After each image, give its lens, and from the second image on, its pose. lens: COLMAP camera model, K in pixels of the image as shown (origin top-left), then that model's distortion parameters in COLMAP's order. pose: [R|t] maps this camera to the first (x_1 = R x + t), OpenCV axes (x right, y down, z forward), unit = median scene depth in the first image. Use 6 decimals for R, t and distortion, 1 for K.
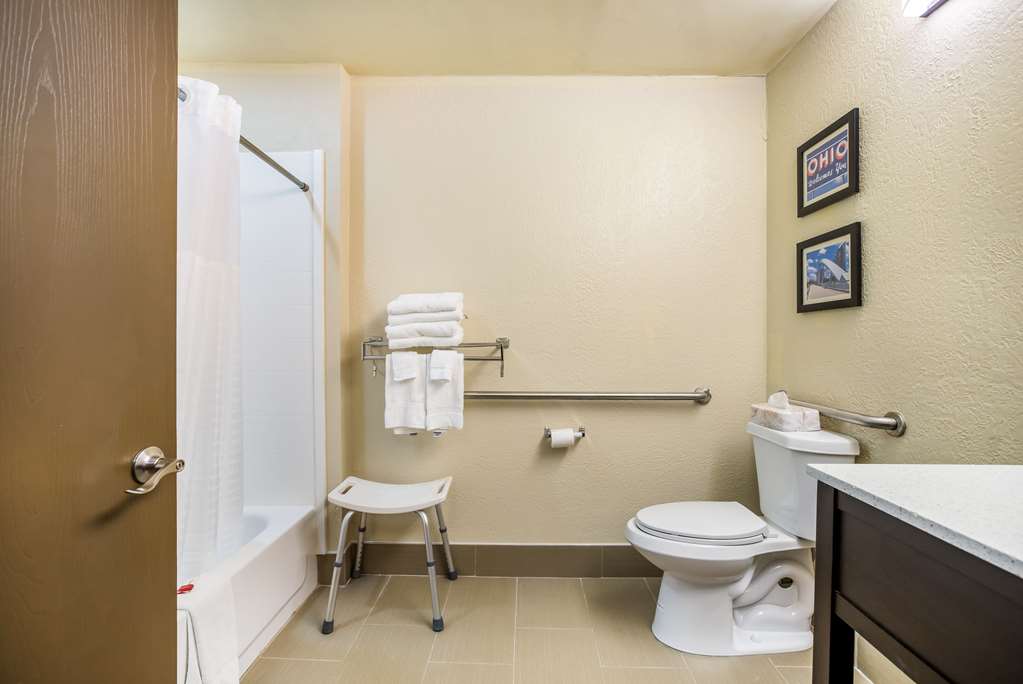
lens RADIAL K [[483.2, 0, 511.5], [0, 483.2, 342.0], [0, 0, 1]] dist [-0.027305, 0.035108]
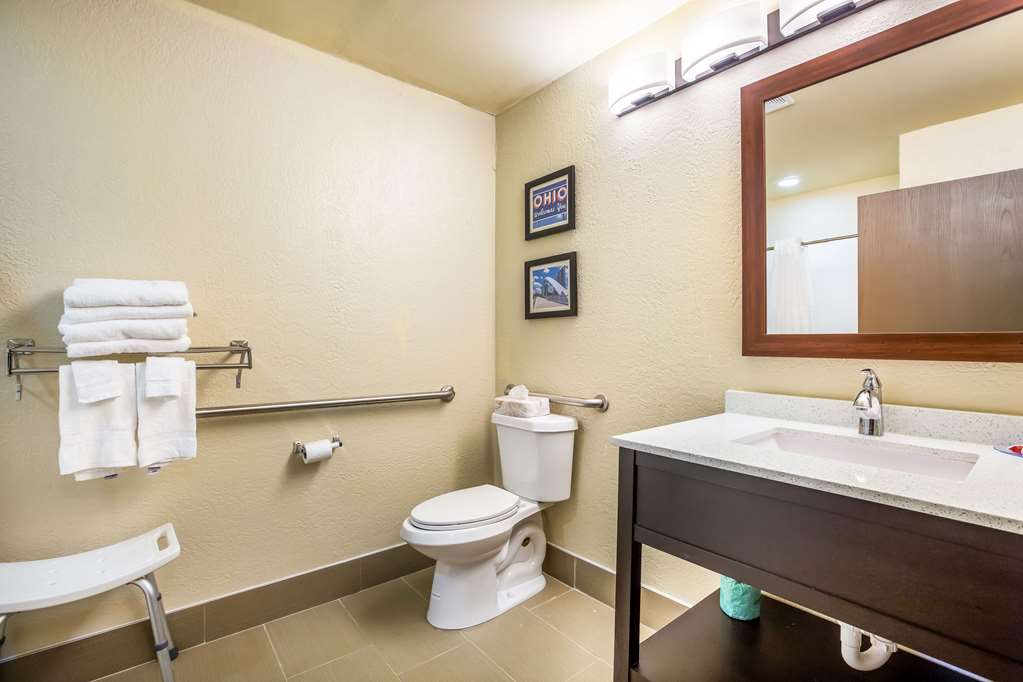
lens RADIAL K [[490.2, 0, 514.8], [0, 490.2, 345.5], [0, 0, 1]] dist [-0.029149, 0.029377]
pose [[0.767510, -0.008669, 0.640979, -0.230773], [0.006587, 0.999962, 0.005637, -0.002284], [-0.641004, -0.000104, 0.767538, 0.073031]]
